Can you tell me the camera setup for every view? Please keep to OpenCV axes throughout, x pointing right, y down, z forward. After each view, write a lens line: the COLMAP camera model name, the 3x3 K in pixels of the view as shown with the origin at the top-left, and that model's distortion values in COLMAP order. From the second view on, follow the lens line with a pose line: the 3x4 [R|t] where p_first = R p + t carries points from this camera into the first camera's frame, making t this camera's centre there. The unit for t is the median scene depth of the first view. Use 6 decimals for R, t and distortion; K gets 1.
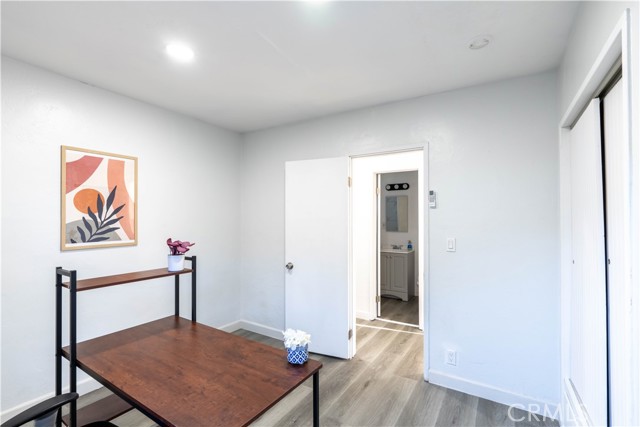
lens RADIAL K [[280.3, 0, 321.8], [0, 280.3, 215.9], [0, 0, 1]] dist [-0.013598, 0.000658]
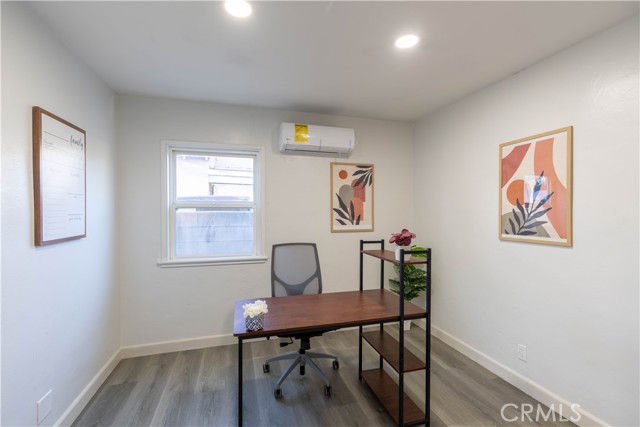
lens RADIAL K [[280.3, 0, 320.6], [0, 280.3, 214.7], [0, 0, 1]] dist [-0.013598, 0.000658]
pose [[-0.648905, 0.005966, -0.760846, 0.340381], [0.005694, 0.999979, 0.002984, 0.016586], [0.760849, -0.002396, -0.648925, 1.069245]]
